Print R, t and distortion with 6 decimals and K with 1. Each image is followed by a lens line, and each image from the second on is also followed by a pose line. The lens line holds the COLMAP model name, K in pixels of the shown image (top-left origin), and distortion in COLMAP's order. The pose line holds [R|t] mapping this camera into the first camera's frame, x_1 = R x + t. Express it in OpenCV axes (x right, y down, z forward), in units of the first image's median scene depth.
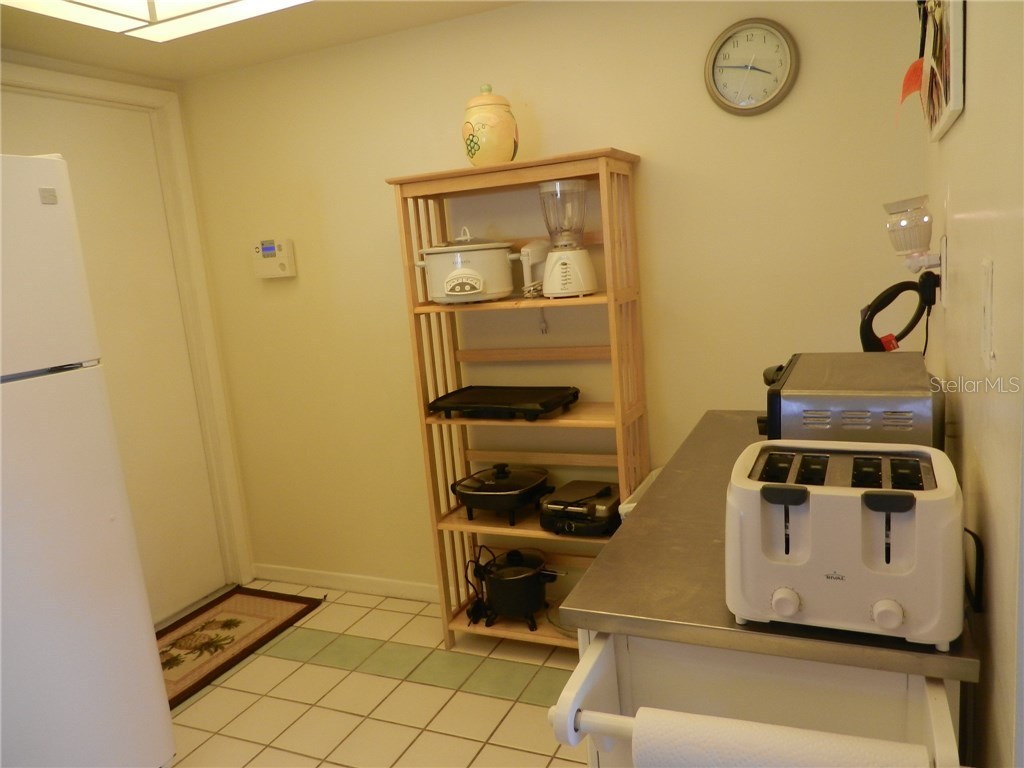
lens RADIAL K [[759.8, 0, 516.7], [0, 759.8, 382.6], [0, 0, 1]] dist [0.005939, -0.001556]
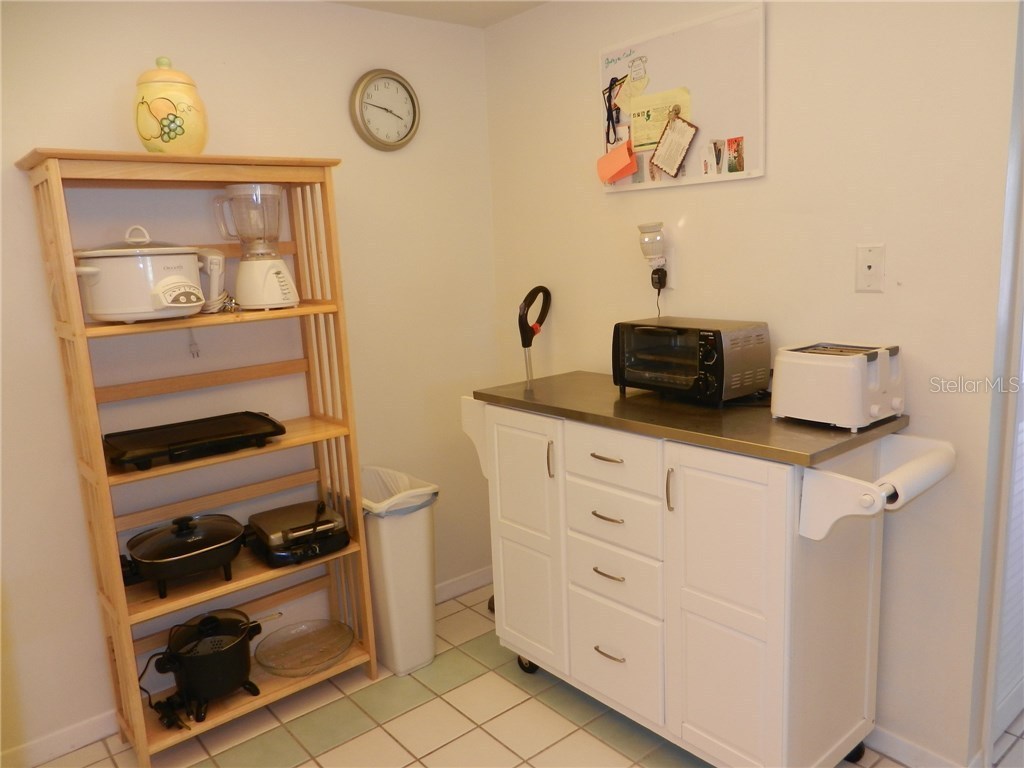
lens RADIAL K [[759.8, 0, 515.0], [0, 759.8, 385.1], [0, 0, 1]] dist [0.005939, -0.001556]
pose [[0.439444, -0.100614, 0.892617, -0.647652], [0.167437, 0.985466, 0.028649, 0.002760], [-0.882527, 0.136867, 0.449904, 0.330232]]
